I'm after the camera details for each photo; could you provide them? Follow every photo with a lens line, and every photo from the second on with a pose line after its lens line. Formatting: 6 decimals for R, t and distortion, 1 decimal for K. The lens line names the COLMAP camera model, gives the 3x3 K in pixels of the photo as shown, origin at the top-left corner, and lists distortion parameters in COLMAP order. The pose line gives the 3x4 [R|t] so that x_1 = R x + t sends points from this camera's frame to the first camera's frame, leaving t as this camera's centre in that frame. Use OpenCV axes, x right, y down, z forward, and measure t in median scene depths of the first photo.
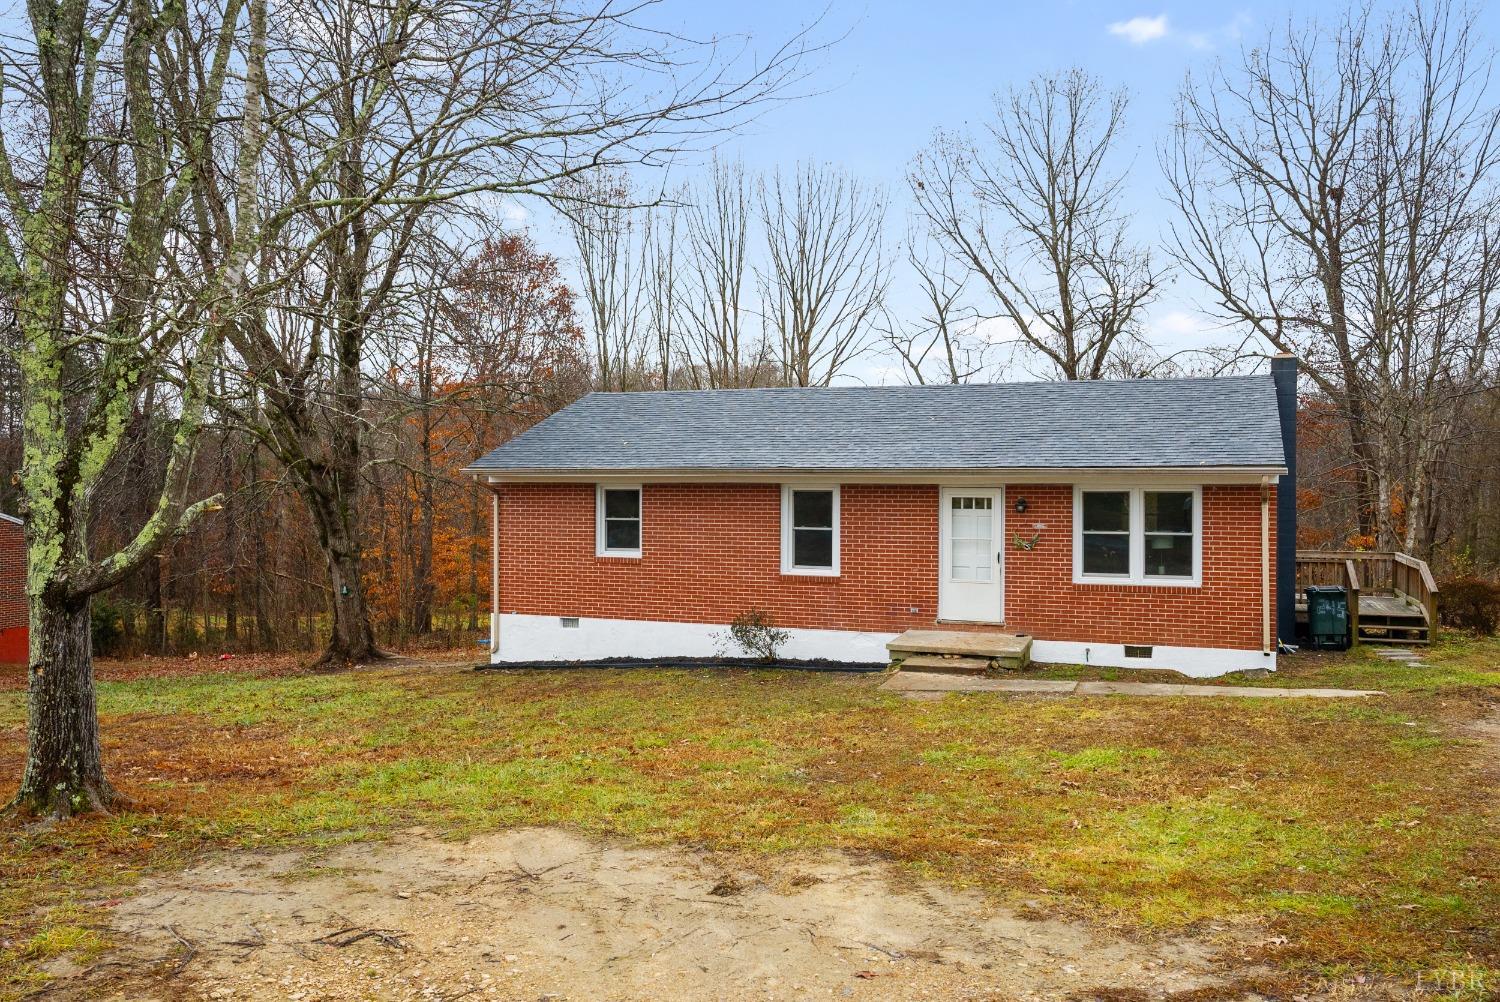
lens RADIAL K [[1180.9, 0, 750.0], [0, 1180.9, 501.0], [0, 0, 1]] dist [-0.002739, 0.000784]
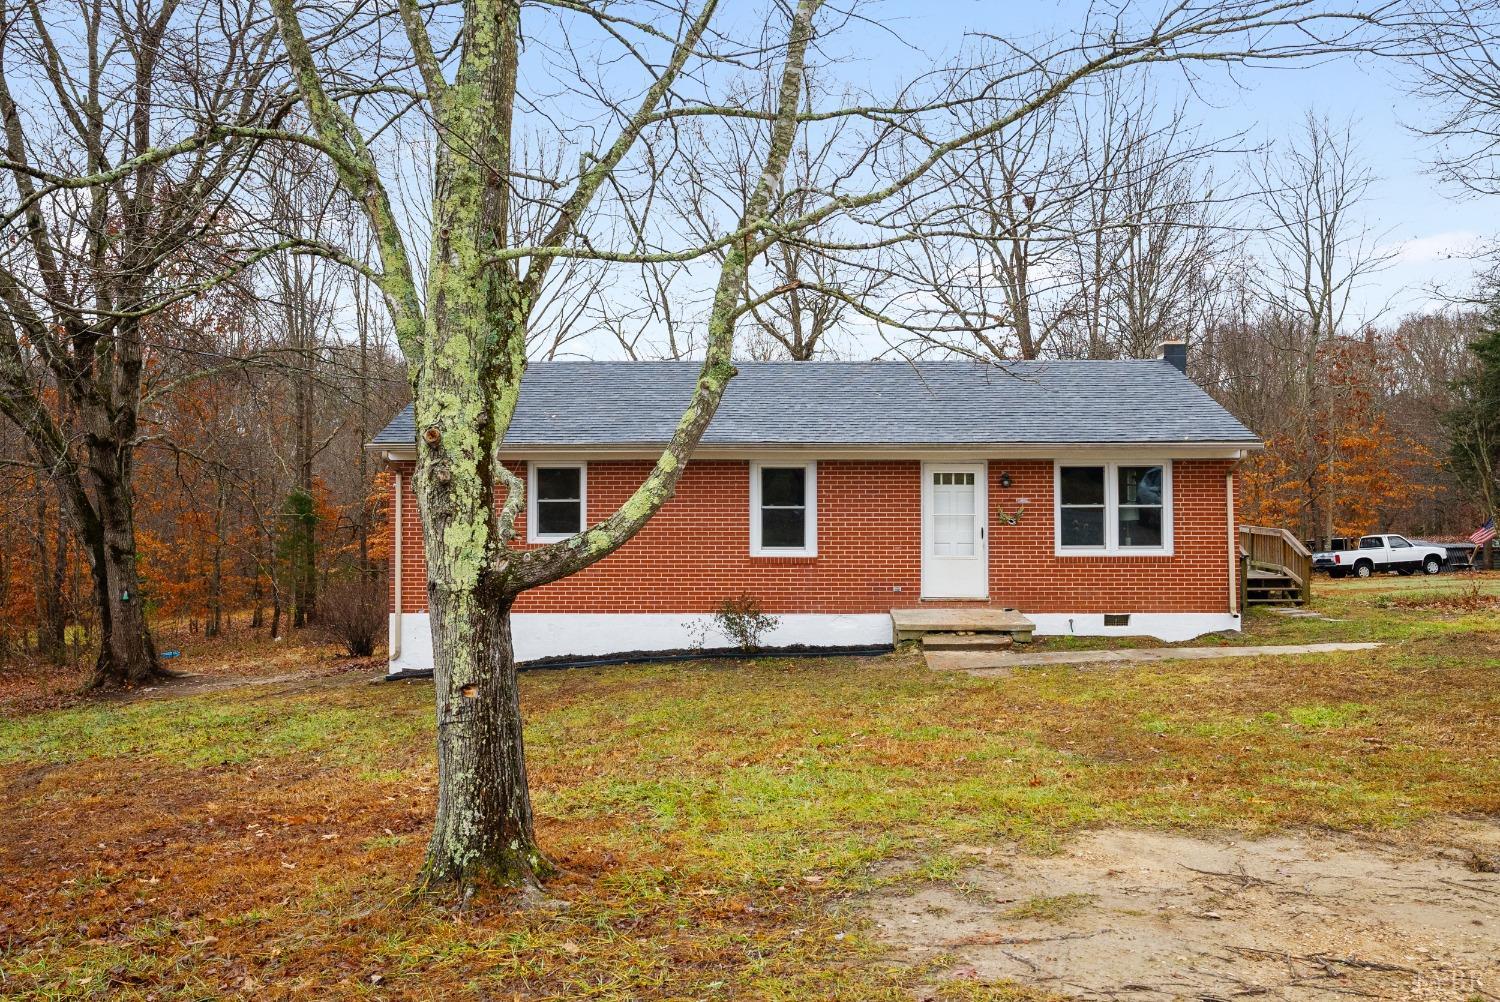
lens RADIAL K [[1209.0, 0, 753.9], [0, 1209.0, 448.8], [0, 0, 1]] dist [-0.003639, -0.001398]
pose [[0.939626, 0.002026, 0.342198, -0.329216], [0.009480, 0.999445, -0.031946, 0.007817], [-0.342073, 0.033261, 0.939085, 0.102934]]
